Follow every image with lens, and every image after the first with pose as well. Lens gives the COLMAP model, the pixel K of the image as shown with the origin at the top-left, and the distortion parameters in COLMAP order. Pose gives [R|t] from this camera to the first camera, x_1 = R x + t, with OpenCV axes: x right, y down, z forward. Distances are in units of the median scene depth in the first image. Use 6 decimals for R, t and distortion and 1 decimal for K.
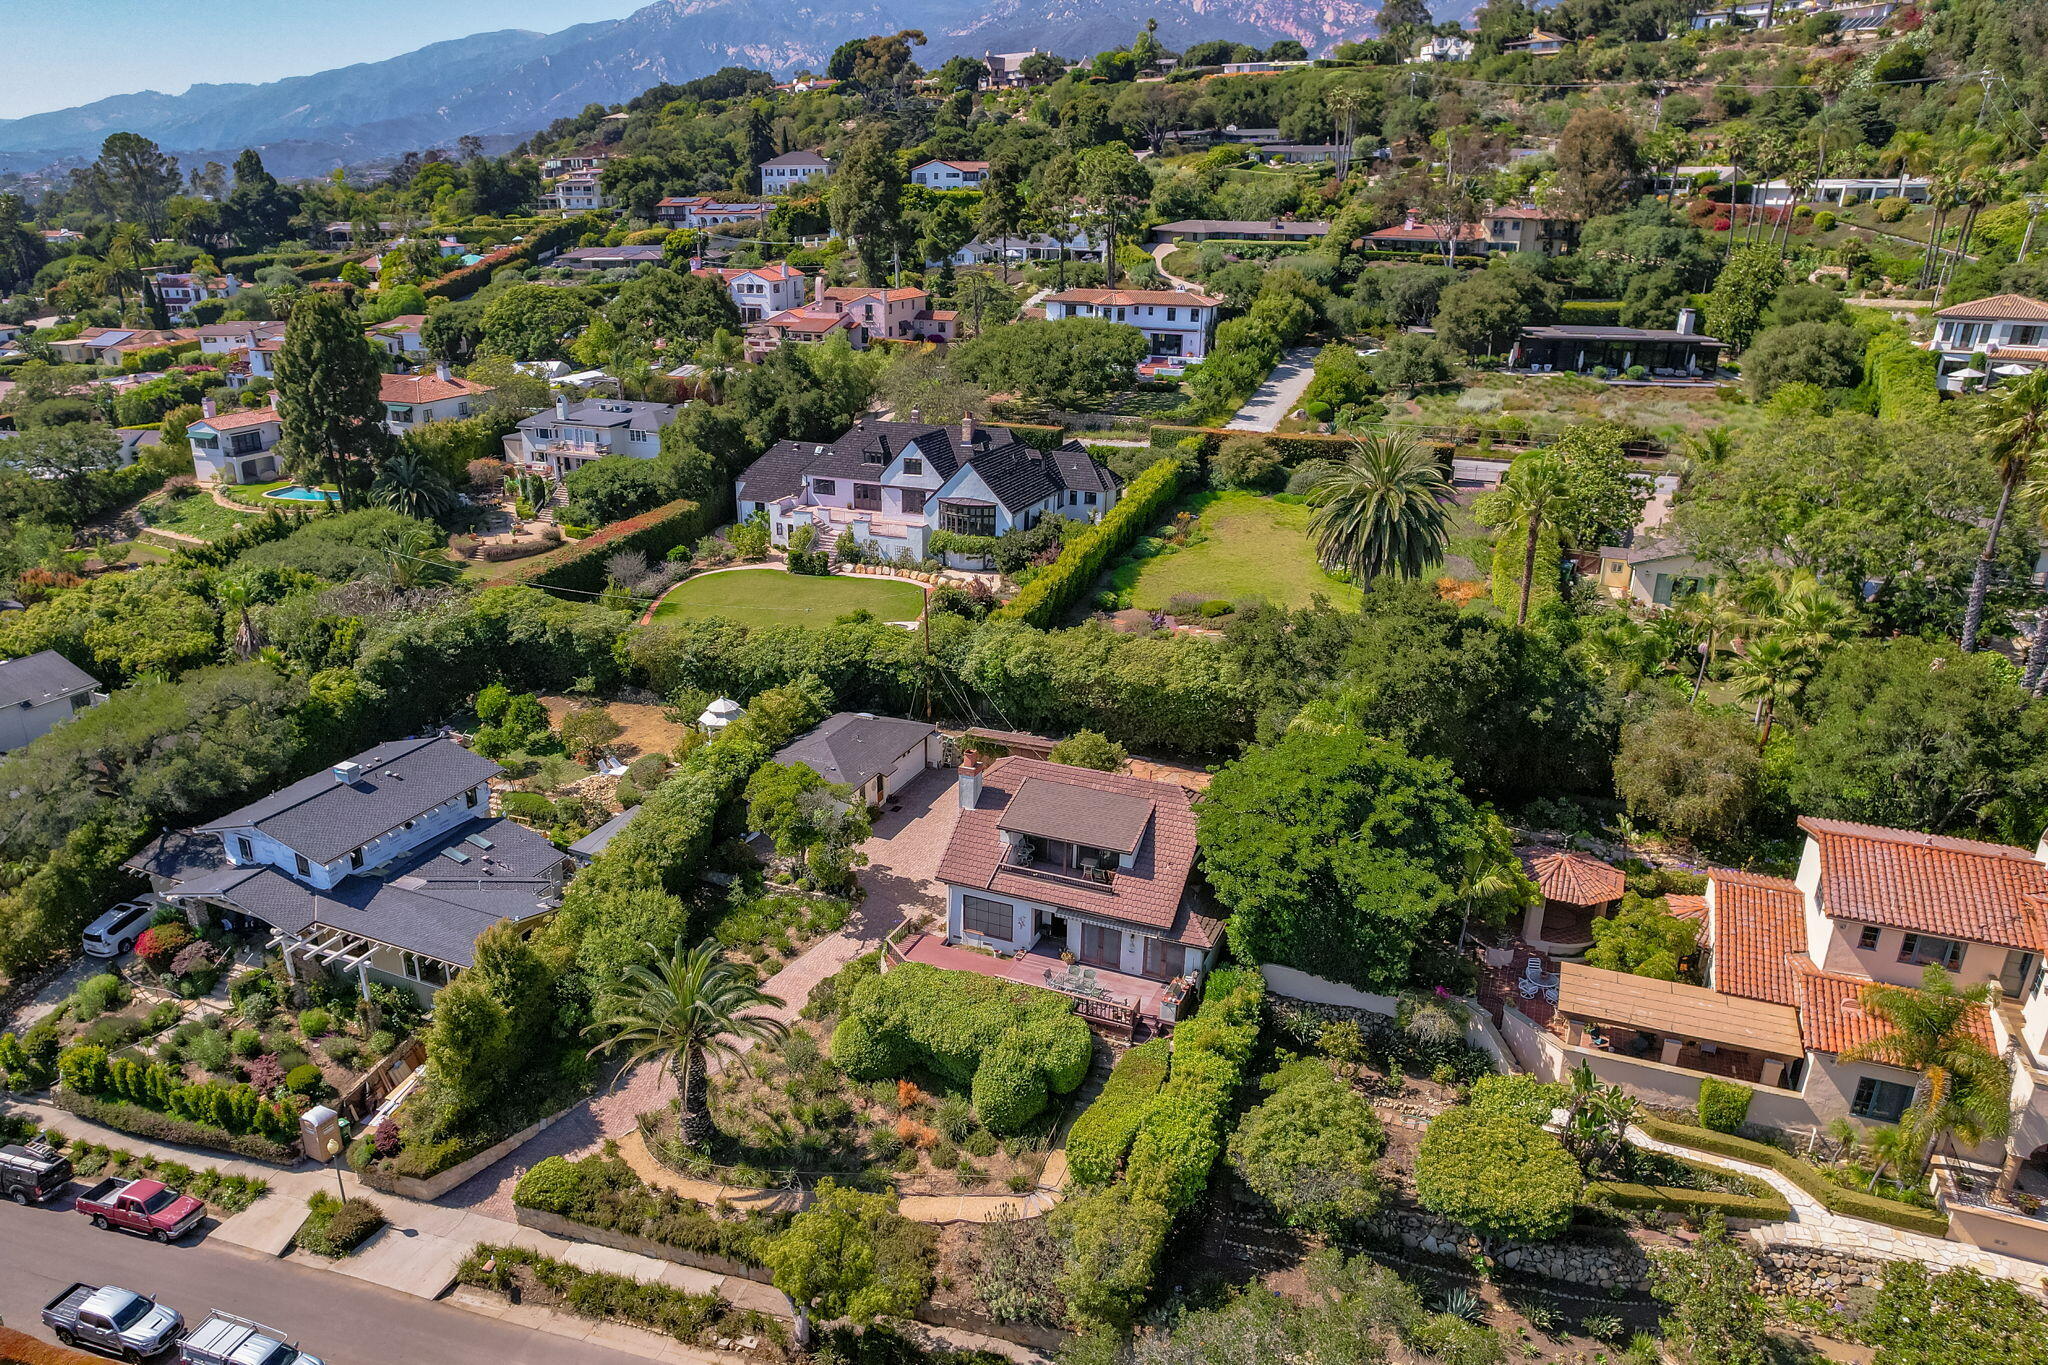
lens RADIAL K [[1424.4, 0, 948.3], [0, 1424.4, 739.6], [0, 0, 1]] dist [-0.046364, -0.000788]
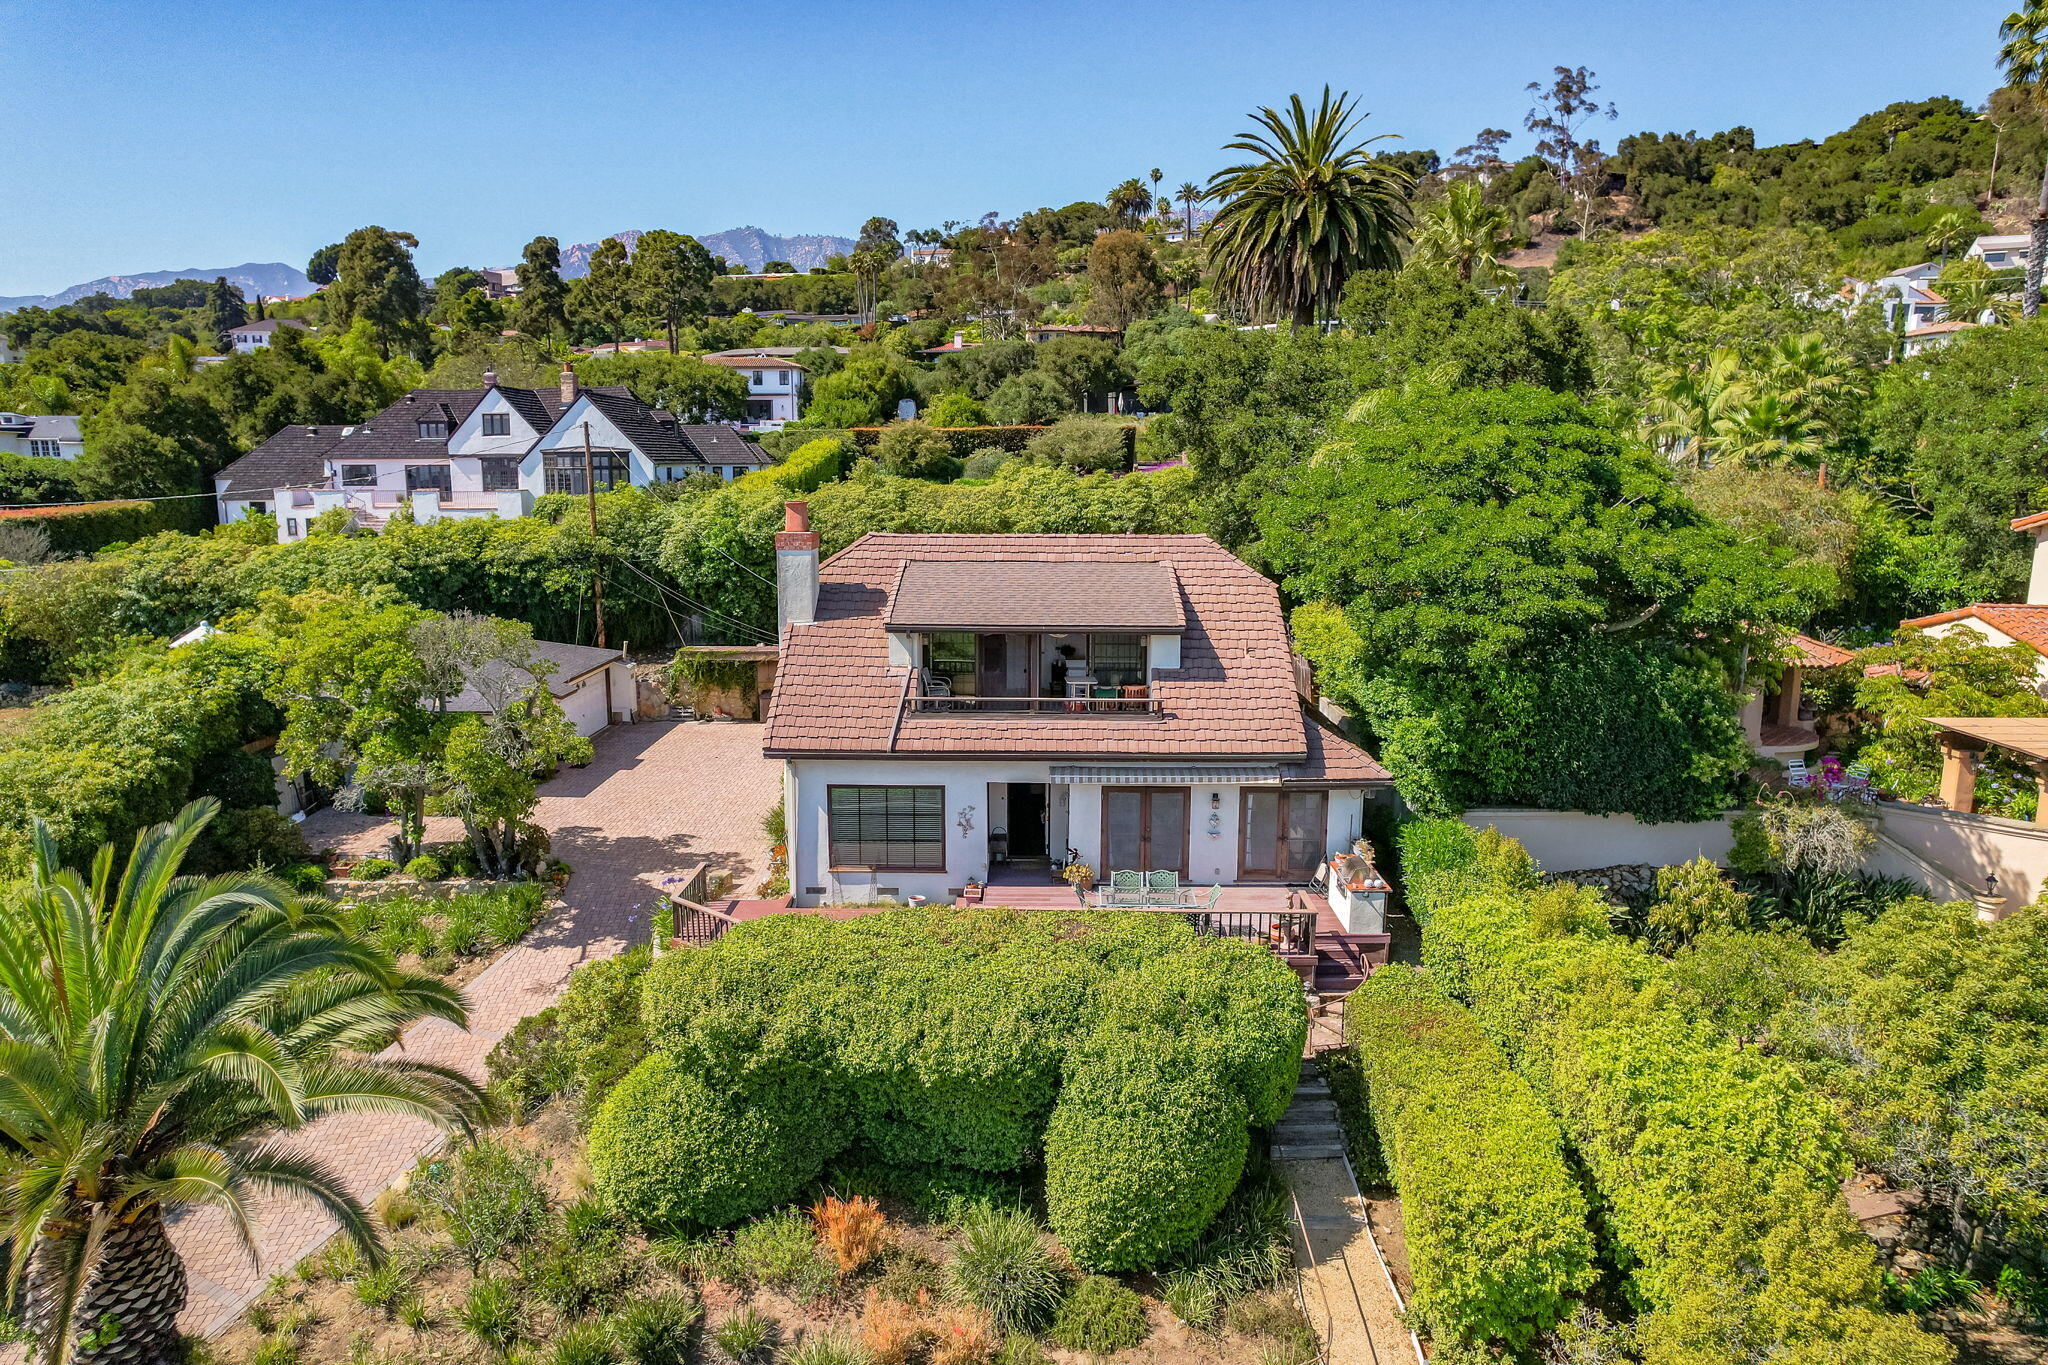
lens RADIAL K [[1313.9, 0, 1031.0], [0, 1313.9, 678.9], [0, 0, 1]] dist [-0.075449, 0.067348]
pose [[0.909679, -0.067753, 0.409749, -0.094736], [0.152404, 0.972232, -0.177588, 0.152727], [-0.386339, 0.223996, 0.894745, 0.563516]]
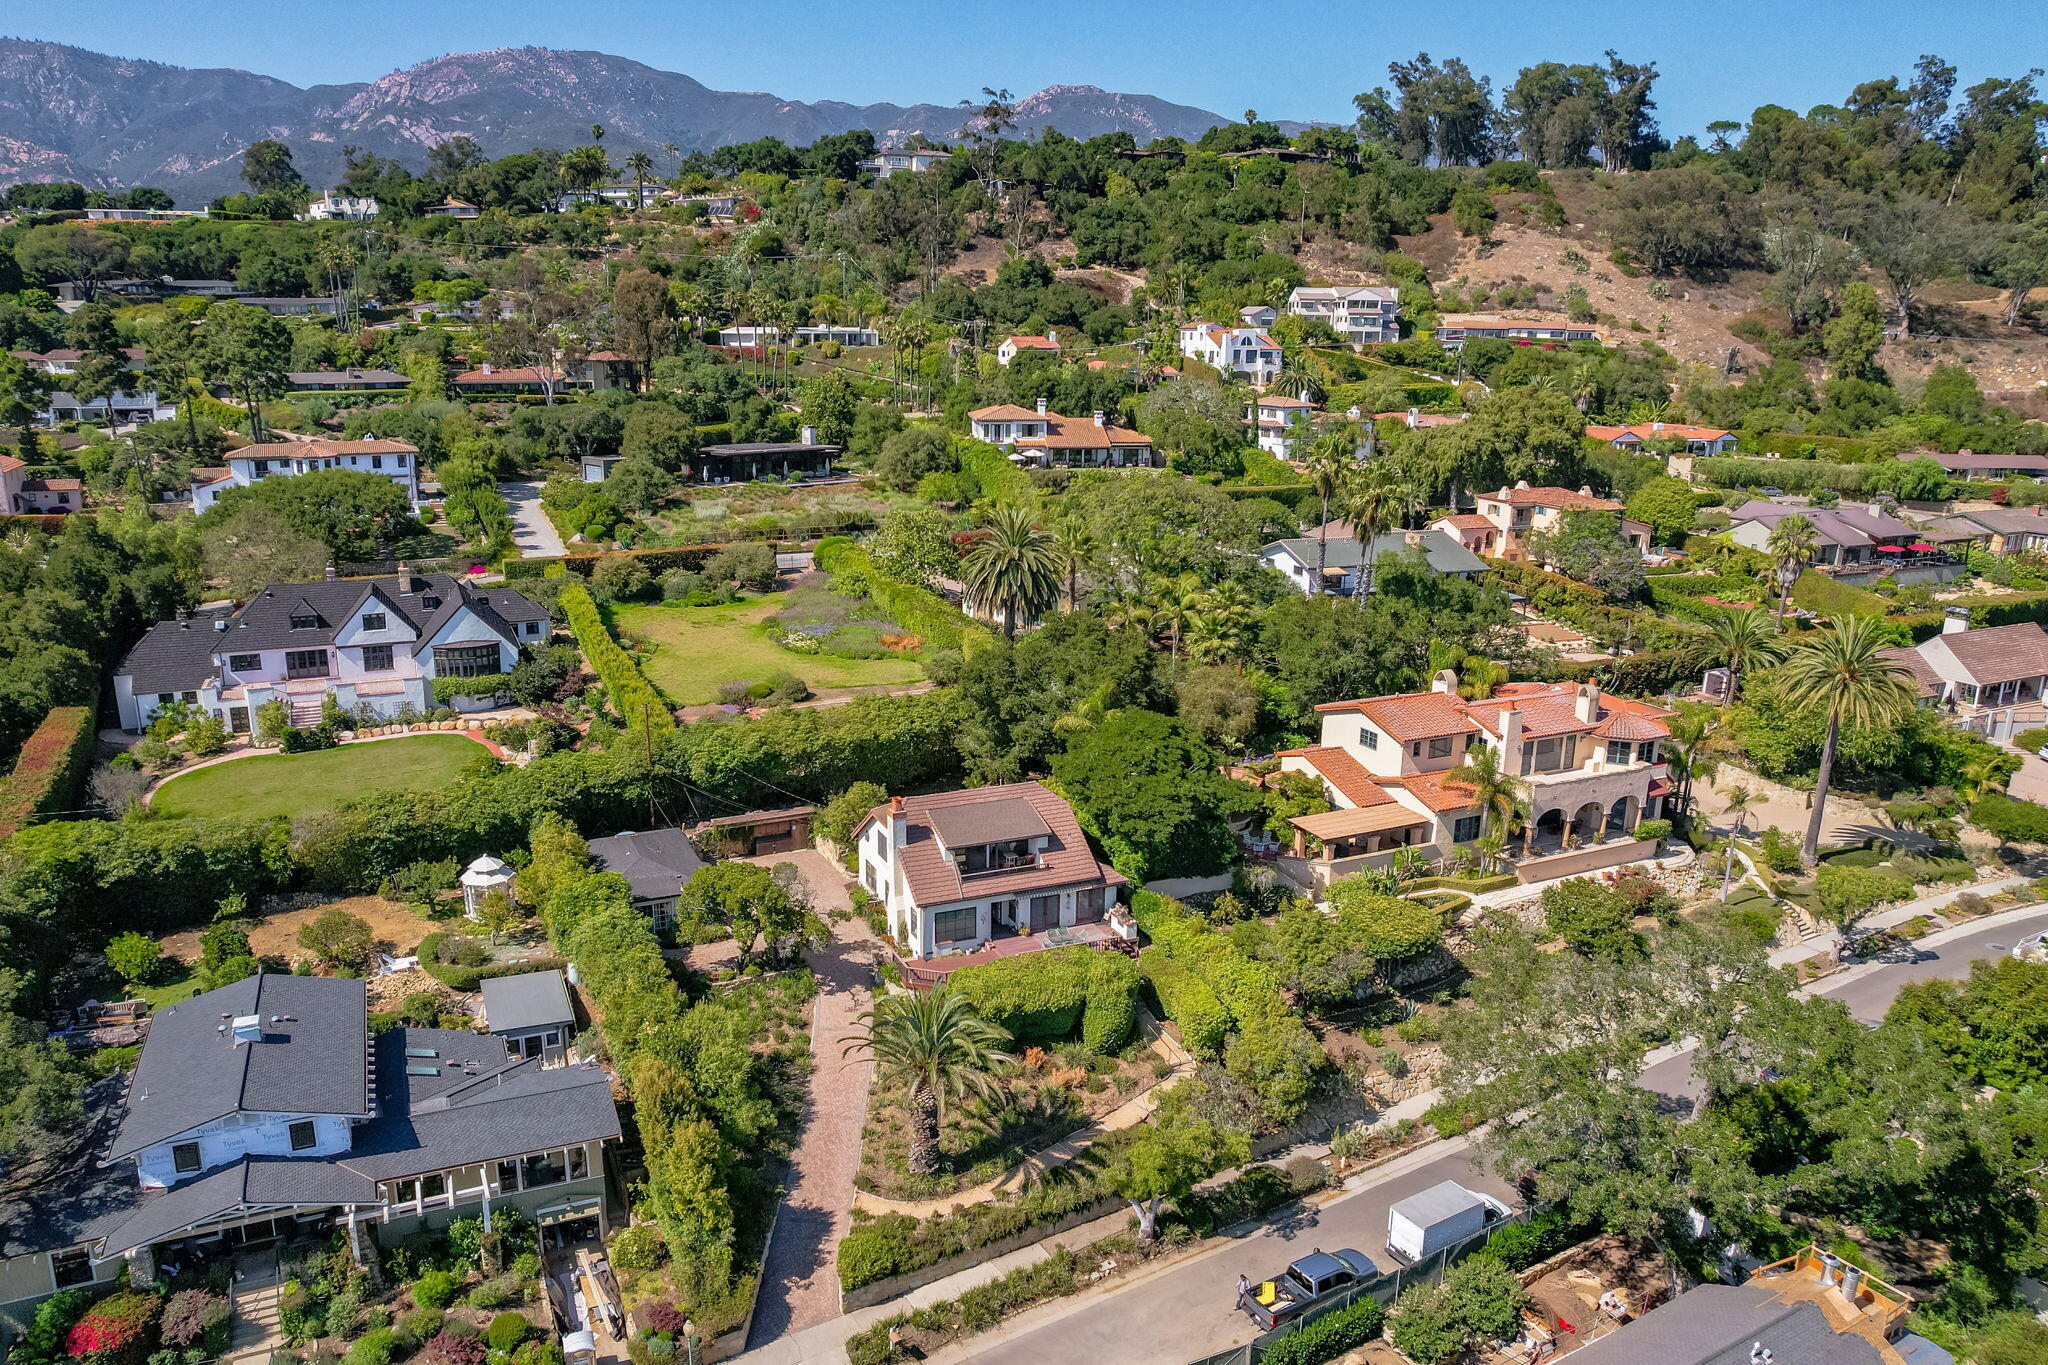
lens RADIAL K [[1413.6, 0, 998.5], [0, 1413.6, 686.7], [0, 0, 1]] dist [-0.068082, 0.069380]
pose [[0.661898, -0.179326, 0.727828, -0.738588], [0.270987, 0.962538, -0.009285, -0.045369], [-0.698897, 0.203378, 0.685697, 0.113191]]
